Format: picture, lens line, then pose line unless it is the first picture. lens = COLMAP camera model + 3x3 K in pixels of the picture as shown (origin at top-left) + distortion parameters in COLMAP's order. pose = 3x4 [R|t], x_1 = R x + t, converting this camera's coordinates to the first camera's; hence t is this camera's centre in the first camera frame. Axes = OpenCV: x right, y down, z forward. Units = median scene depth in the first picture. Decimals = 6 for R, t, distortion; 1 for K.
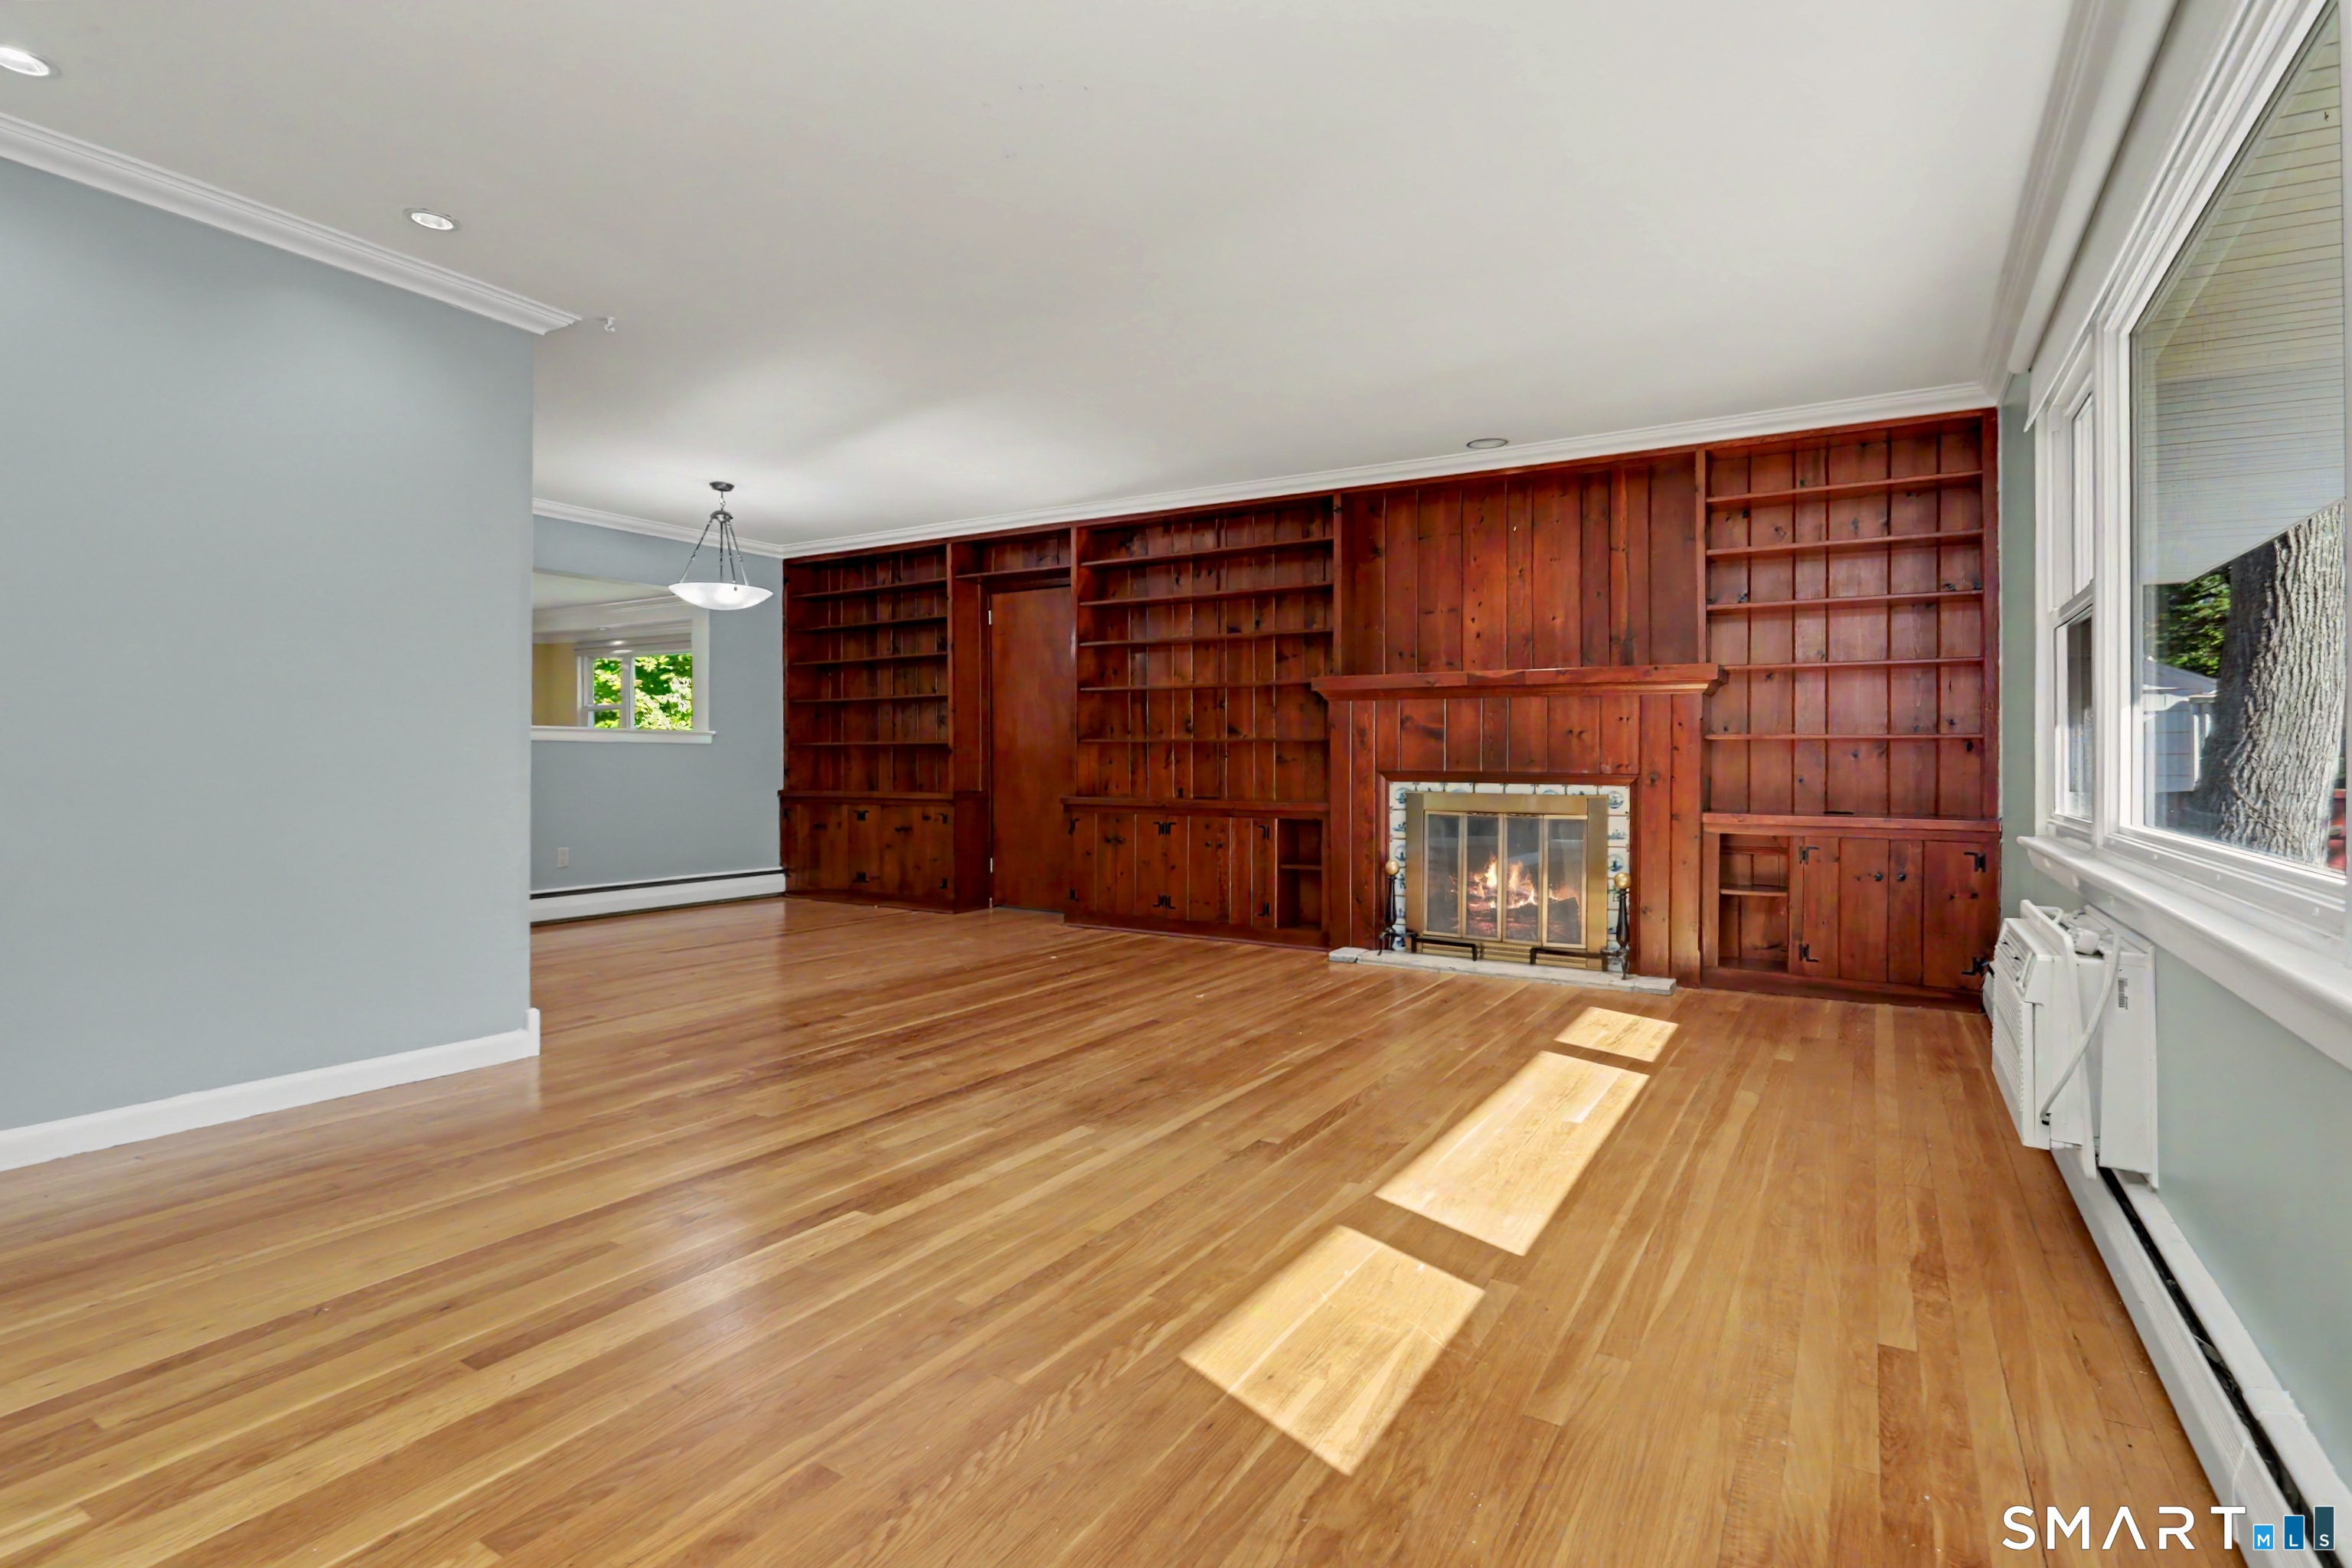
lens RADIAL K [[1136.5, 0, 1183.5], [0, 1136.5, 766.1], [0, 0, 1]] dist [-0.011880, 0.004876]
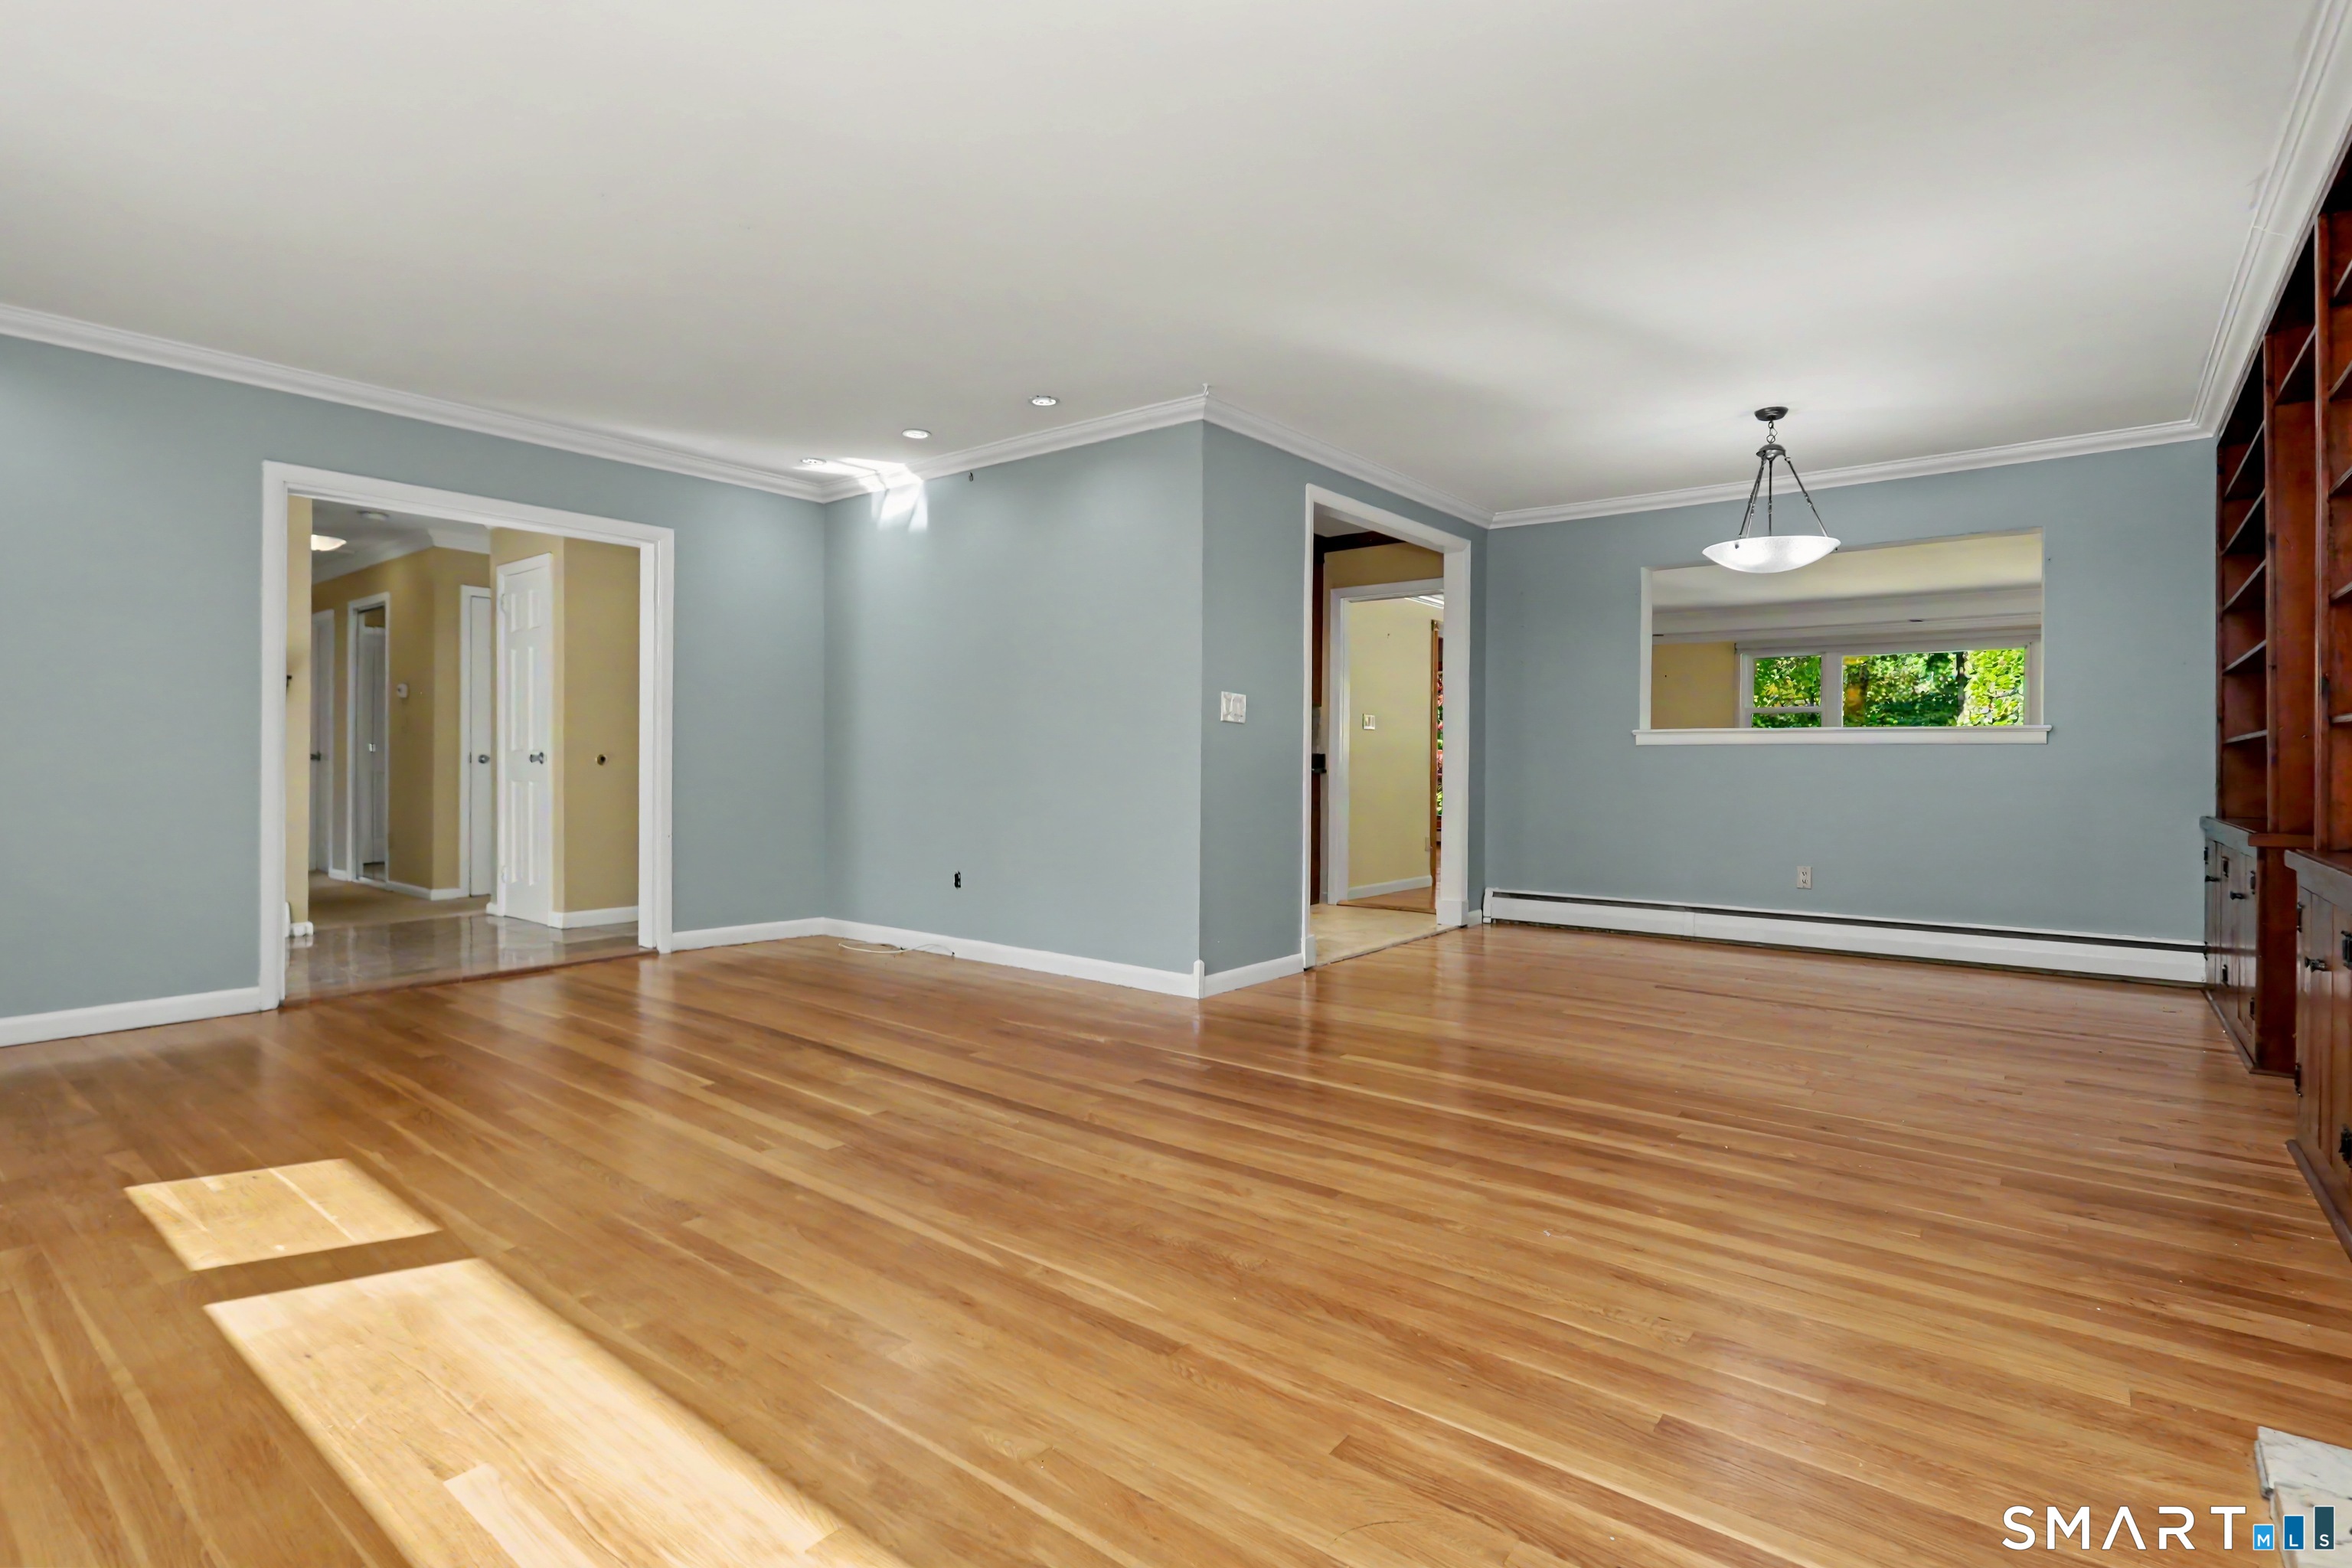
lens RADIAL K [[1136.5, 0, 1221.0], [0, 1136.5, 776.2], [0, 0, 1]] dist [-0.011880, 0.004876]
pose [[-0.112870, 0.010131, -0.993558, 0.835699], [-0.010136, 0.999884, 0.011347, -0.005329], [0.993558, 0.011351, -0.112754, 1.450119]]
